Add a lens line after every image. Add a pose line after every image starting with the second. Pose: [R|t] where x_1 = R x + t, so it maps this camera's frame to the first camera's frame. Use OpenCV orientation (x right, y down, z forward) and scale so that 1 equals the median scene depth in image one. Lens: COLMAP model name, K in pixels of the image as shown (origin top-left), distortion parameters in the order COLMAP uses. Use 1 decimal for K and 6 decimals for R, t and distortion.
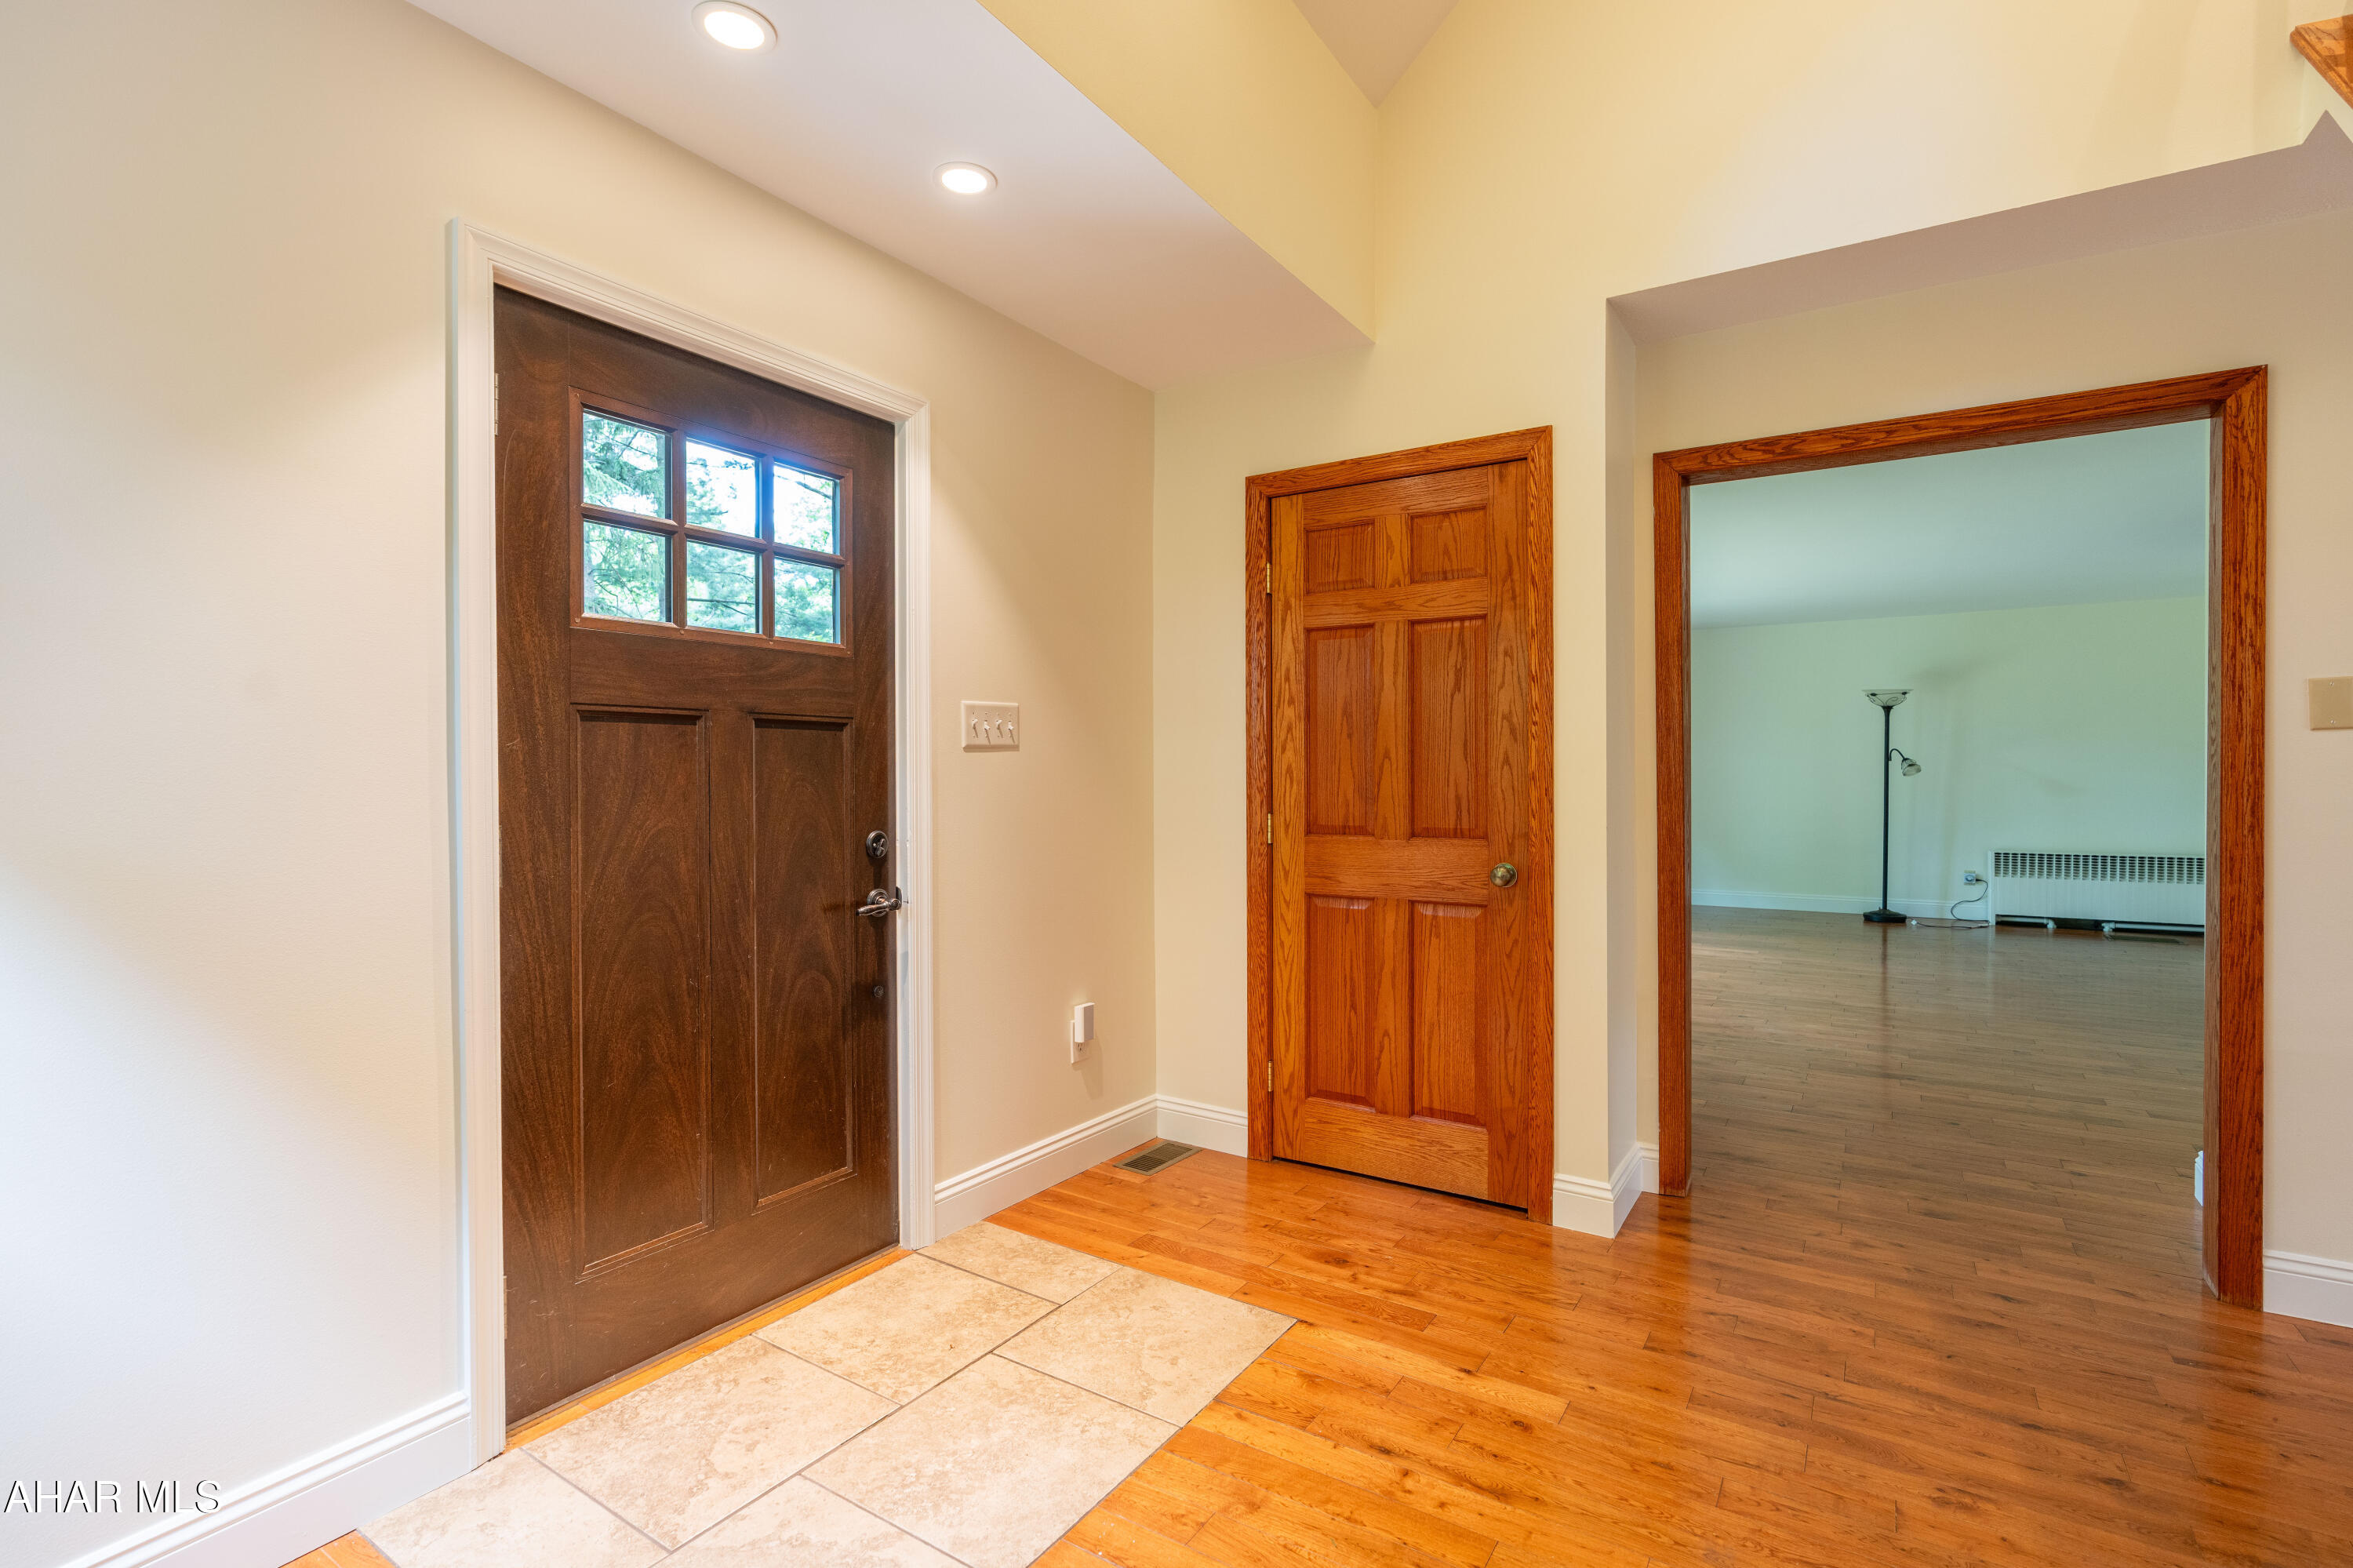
lens RADIAL K [[1085.5, 0, 1178.4], [0, 1085.5, 787.7], [0, 0, 1]] dist [-0.003074, 0.001400]
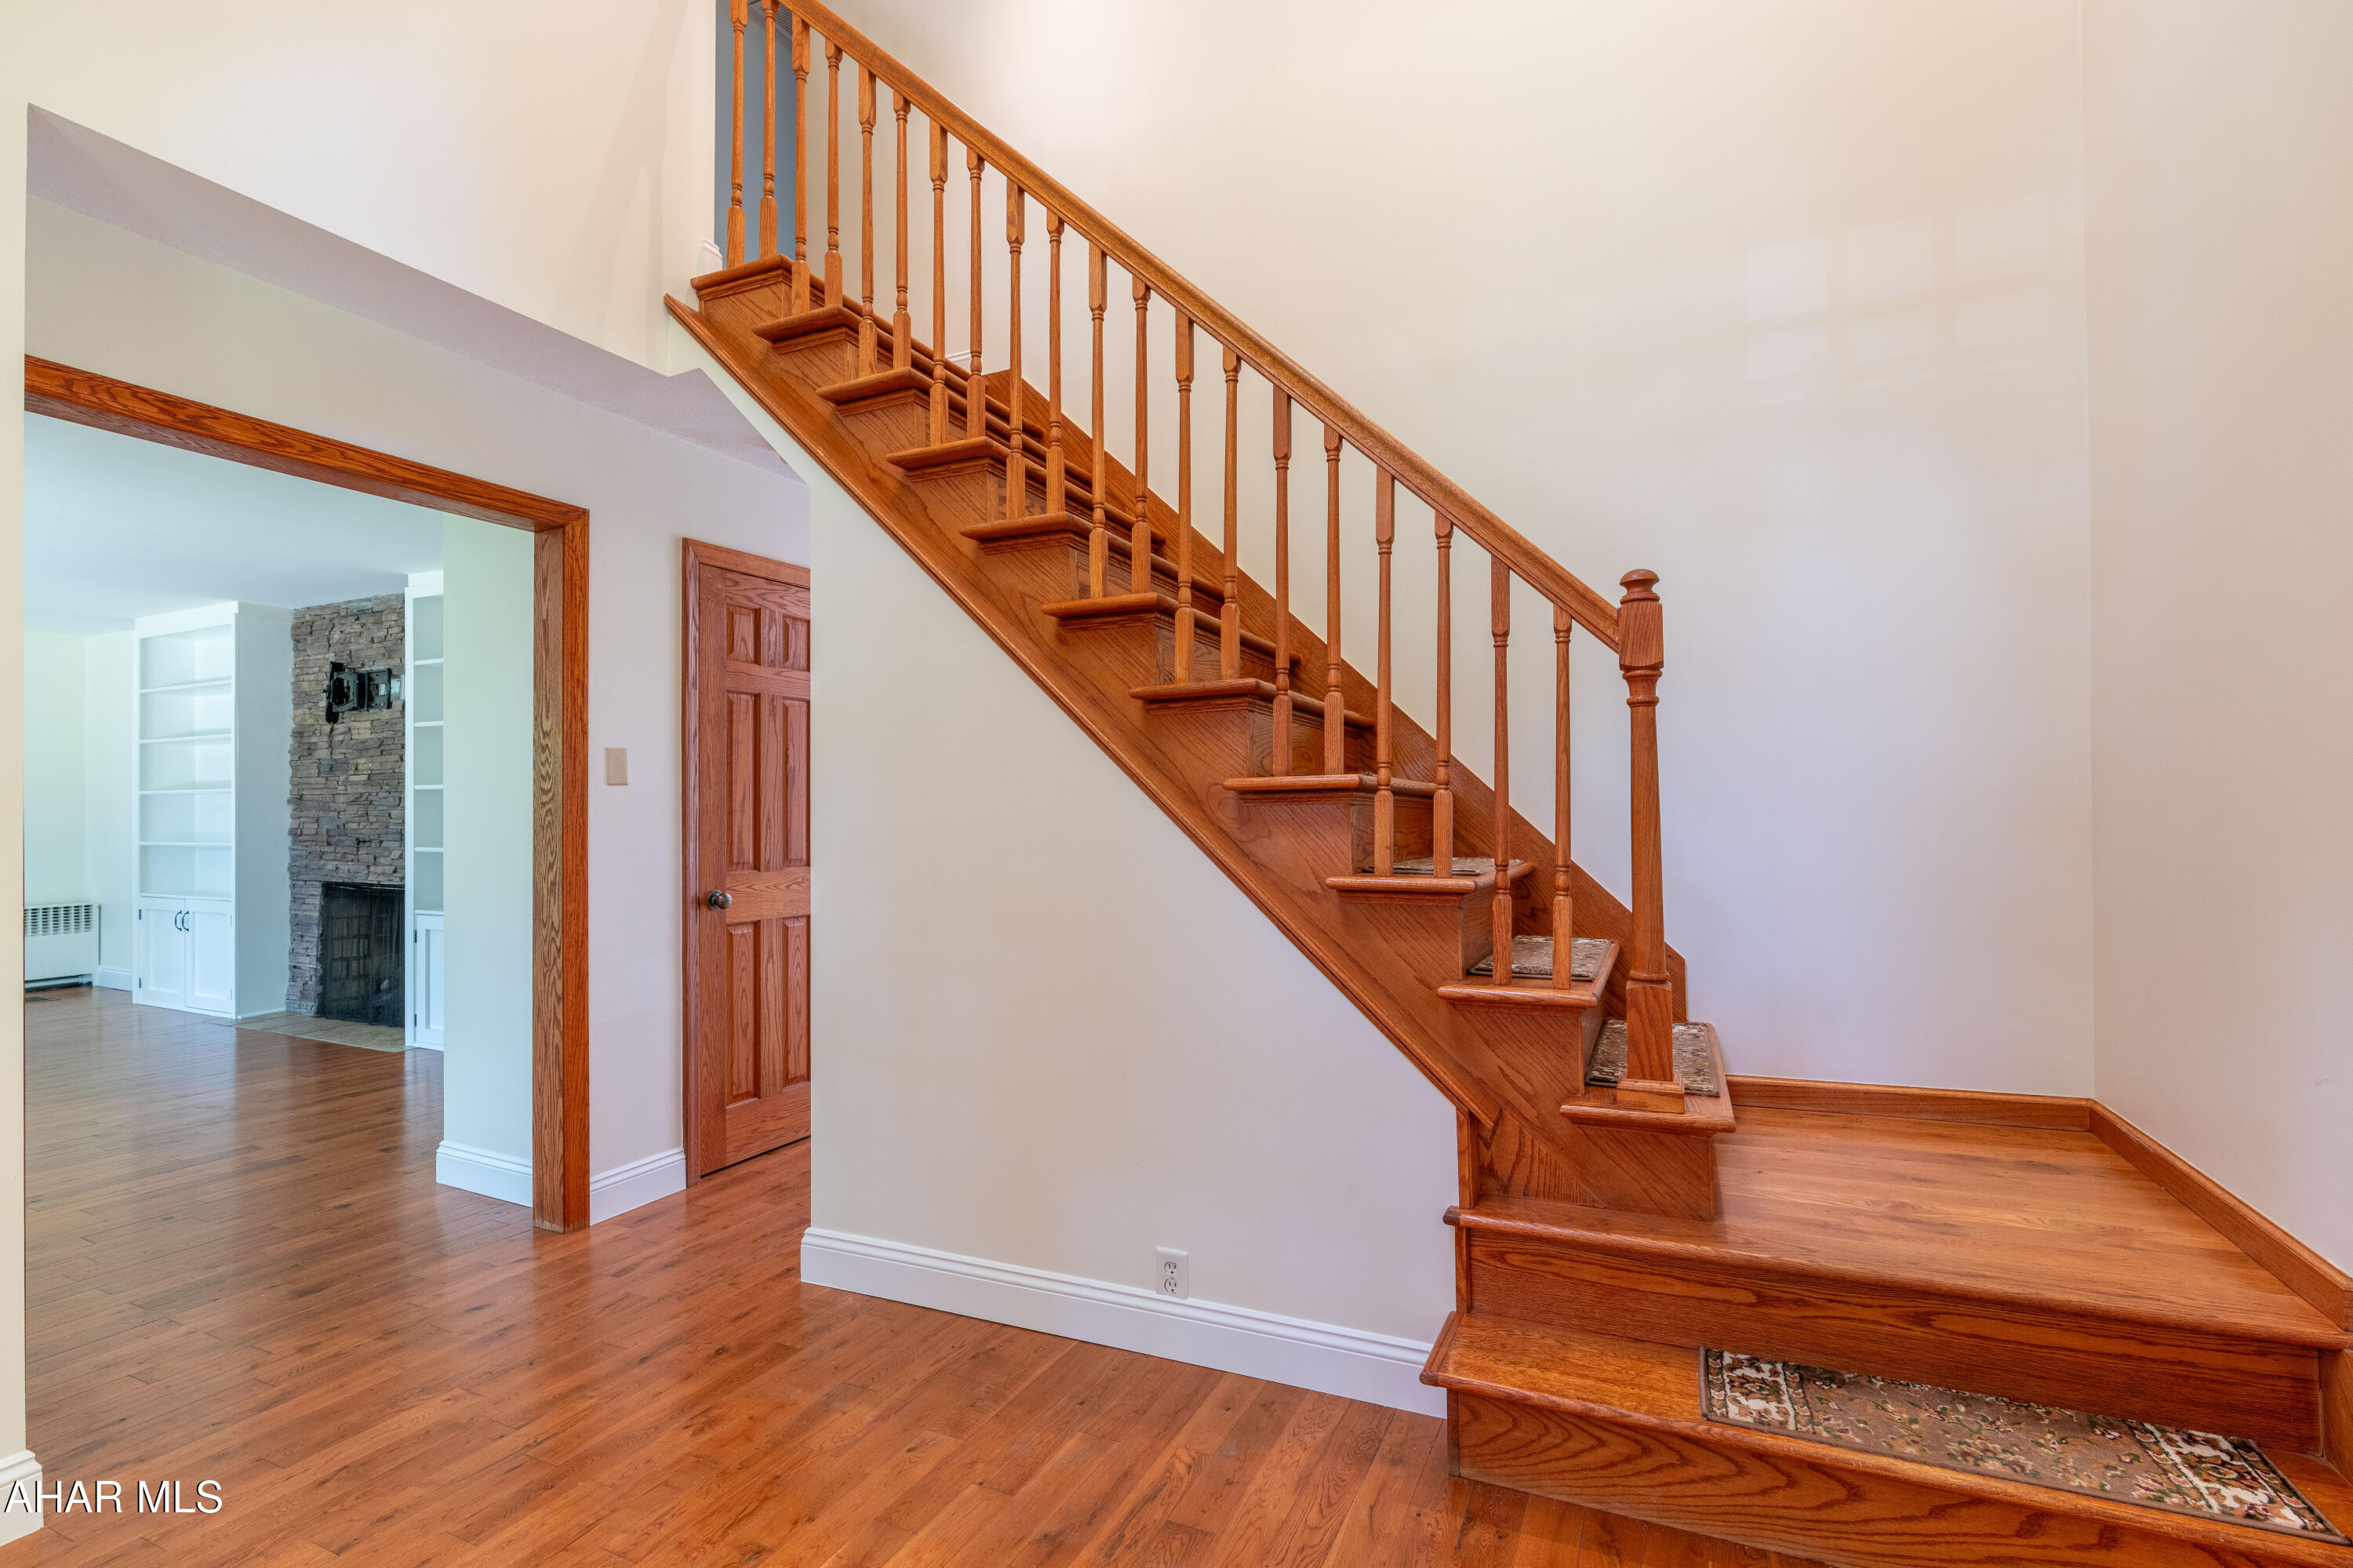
lens RADIAL K [[1085.5, 0, 1180.5], [0, 1085.5, 781.6], [0, 0, 1]] dist [-0.003074, 0.001400]
pose [[-0.136361, 0.028845, 0.990239, -0.402121], [0.016295, 0.999506, -0.026871, -0.007534], [-0.990525, 0.012472, -0.136764, 0.453346]]
